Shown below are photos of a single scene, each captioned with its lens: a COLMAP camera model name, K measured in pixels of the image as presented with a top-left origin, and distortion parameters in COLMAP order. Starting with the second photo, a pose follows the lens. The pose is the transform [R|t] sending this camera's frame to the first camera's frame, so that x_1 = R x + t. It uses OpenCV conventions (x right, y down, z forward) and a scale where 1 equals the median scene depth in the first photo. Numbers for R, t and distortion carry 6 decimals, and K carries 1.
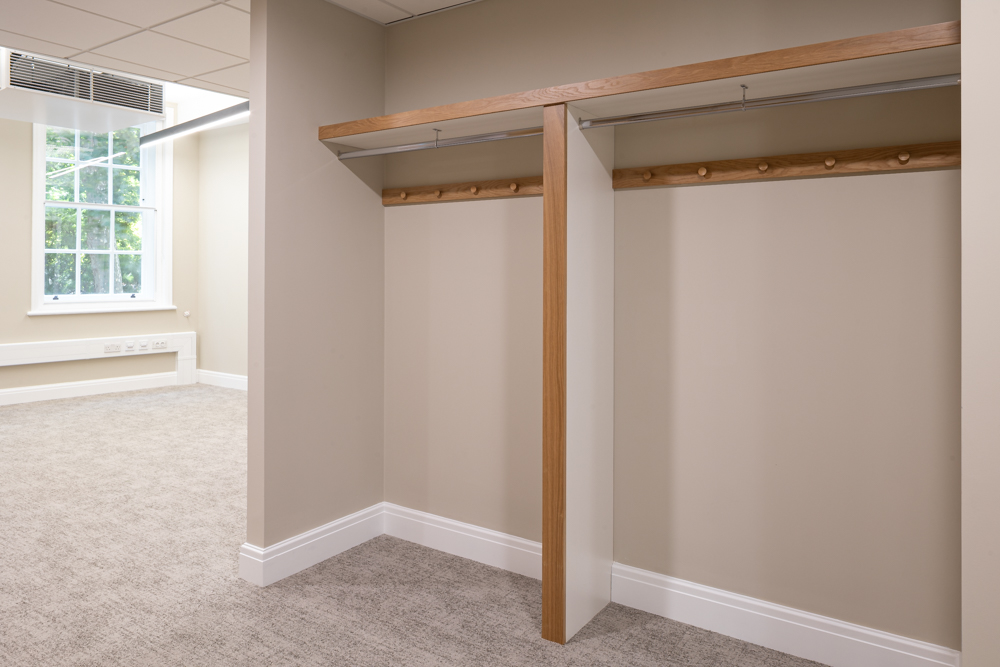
lens RADIAL K [[678.7, 0, 512.8], [0, 678.7, 310.6], [0, 0, 1]] dist [0.000626, -0.001207]
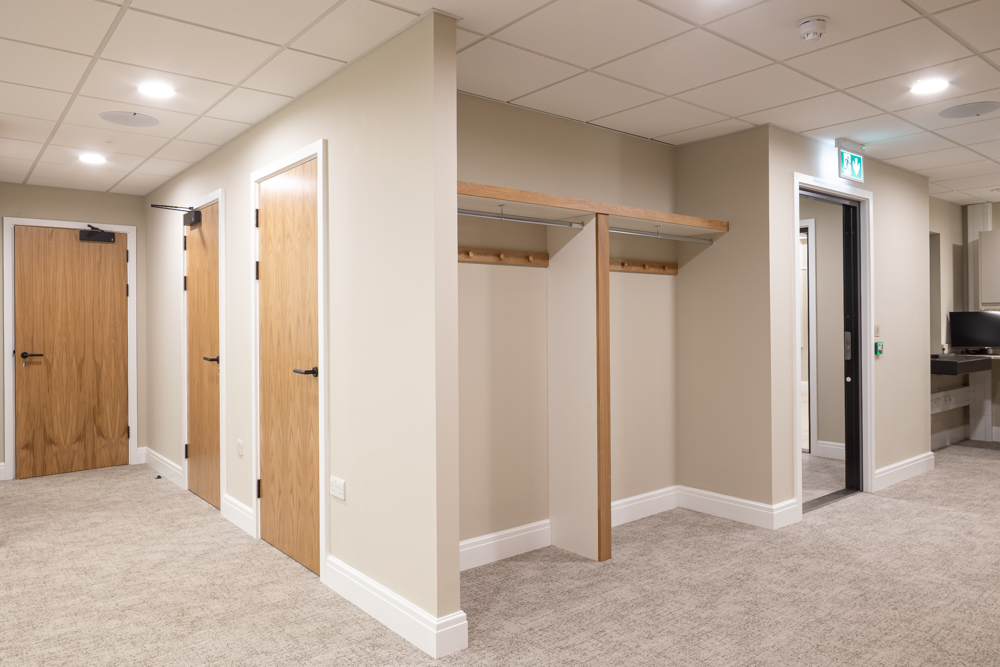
lens RADIAL K [[678.7, 0, 501.5], [0, 678.7, 325.1], [0, 0, 1]] dist [0.000626, -0.001207]
pose [[0.294399, -0.006187, 0.955663, -1.392114], [0.071407, 0.997326, -0.015541, -0.030440], [-0.953011, 0.072816, 0.294054, 0.701846]]
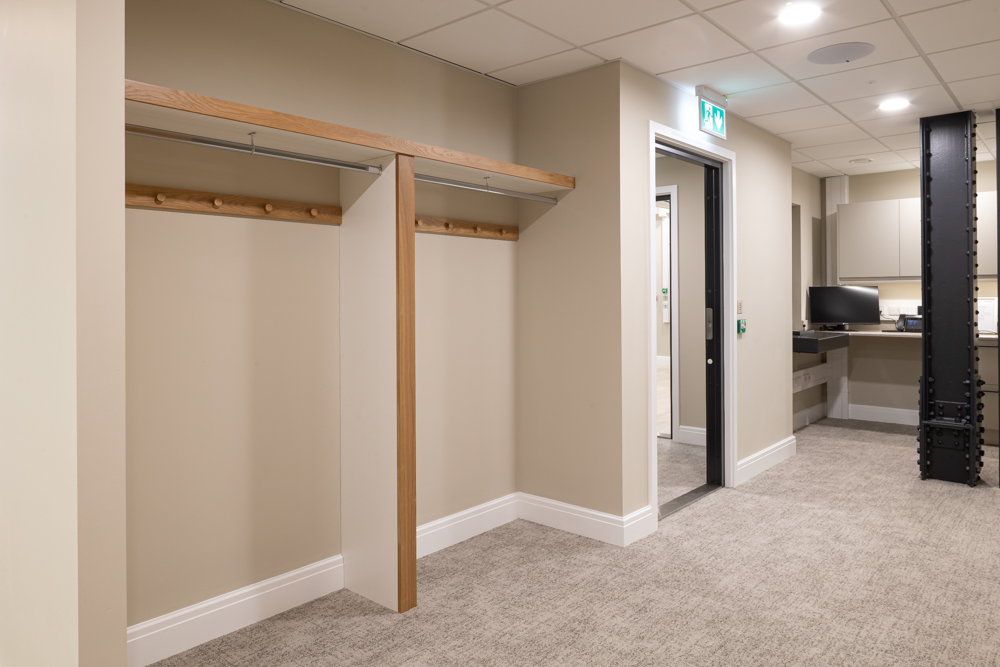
lens RADIAL K [[678.7, 0, 496.2], [0, 678.7, 301.6], [0, 0, 1]] dist [0.000626, -0.001207]
pose [[0.136665, -0.009756, 0.990569, -1.013983], [0.071415, 0.997447, -0.000029, -0.026255], [-0.988040, 0.070745, 0.137013, 0.624670]]
